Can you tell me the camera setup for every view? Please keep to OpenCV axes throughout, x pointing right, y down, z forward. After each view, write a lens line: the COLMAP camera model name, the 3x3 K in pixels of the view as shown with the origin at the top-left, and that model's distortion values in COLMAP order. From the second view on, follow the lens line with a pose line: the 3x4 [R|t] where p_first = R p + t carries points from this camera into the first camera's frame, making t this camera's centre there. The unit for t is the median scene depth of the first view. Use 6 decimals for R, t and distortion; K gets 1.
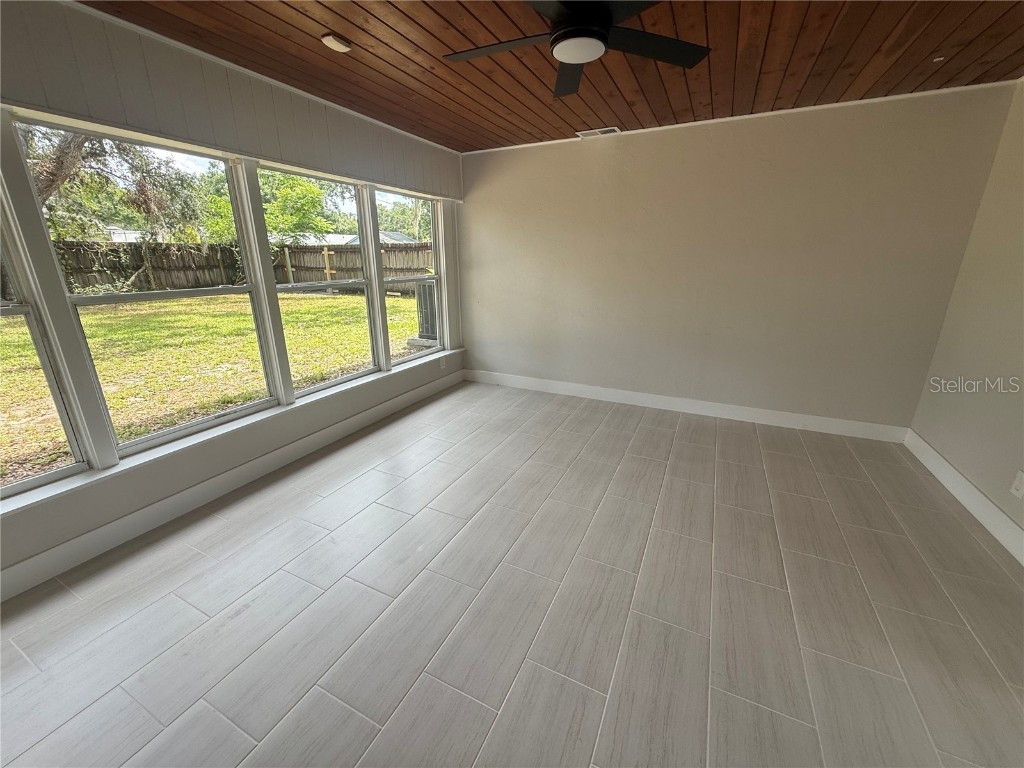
lens RADIAL K [[412.8, 0, 509.5], [0, 412.8, 382.4], [0, 0, 1]] dist [0.002300, 0.000151]
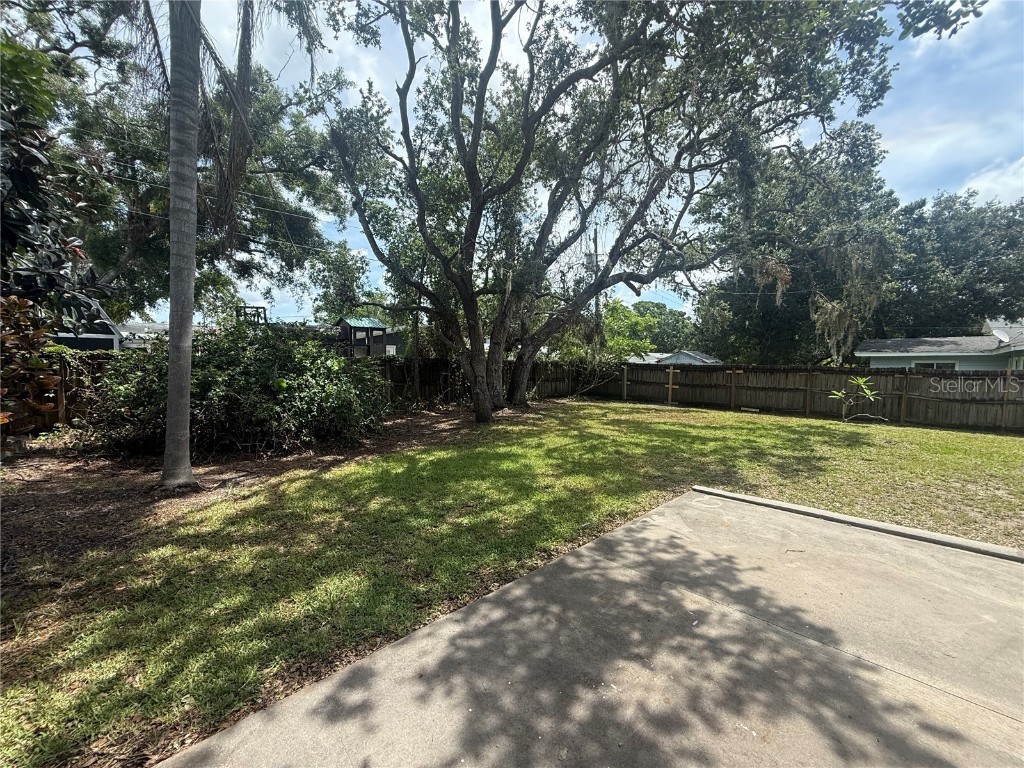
lens RADIAL K [[412.8, 0, 511.8], [0, 412.8, 384.1], [0, 0, 1]] dist [0.002300, 0.000151]
pose [[0.953379, 0.038048, -0.299366, -1.656348], [-0.109376, 0.968135, -0.225281, 0.092438], [0.281255, 0.247522, 0.927161, -0.563669]]
